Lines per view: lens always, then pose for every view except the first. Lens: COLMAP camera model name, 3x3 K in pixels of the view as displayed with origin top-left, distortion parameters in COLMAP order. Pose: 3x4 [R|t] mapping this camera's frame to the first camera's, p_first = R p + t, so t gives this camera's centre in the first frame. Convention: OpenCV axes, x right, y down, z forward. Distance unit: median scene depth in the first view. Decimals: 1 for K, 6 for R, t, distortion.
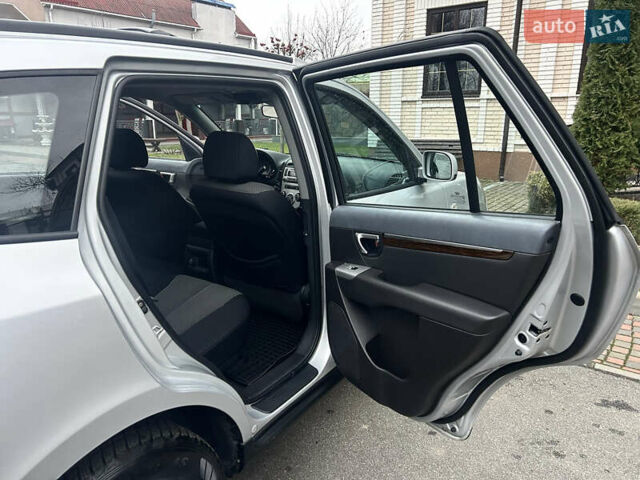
lens RADIAL K [[320.0, 0, 321.6], [0, 320.0, 241.3], [0, 0, 1]] dist [0.001913, -0.000943]
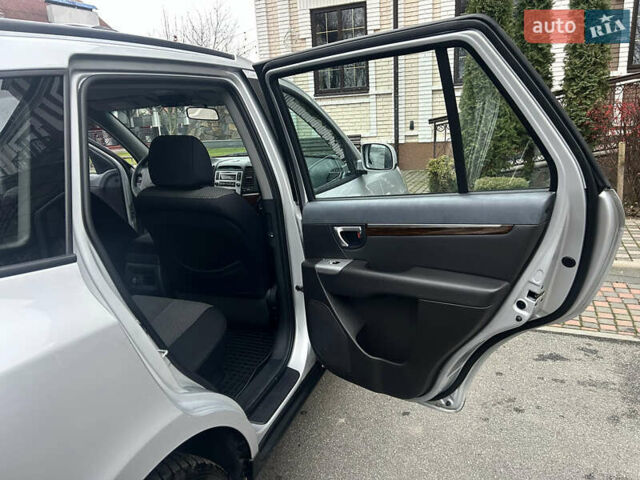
lens RADIAL K [[323.1, 0, 320.0], [0, 323.1, 240.0], [0, 0, 1]] dist [0.000125, 0.000031]
pose [[0.981910, -0.114252, 0.150992, -0.105682], [0.114261, 0.993413, 0.008651, -0.000189], [-0.150986, 0.008758, 0.988497, 0.015144]]
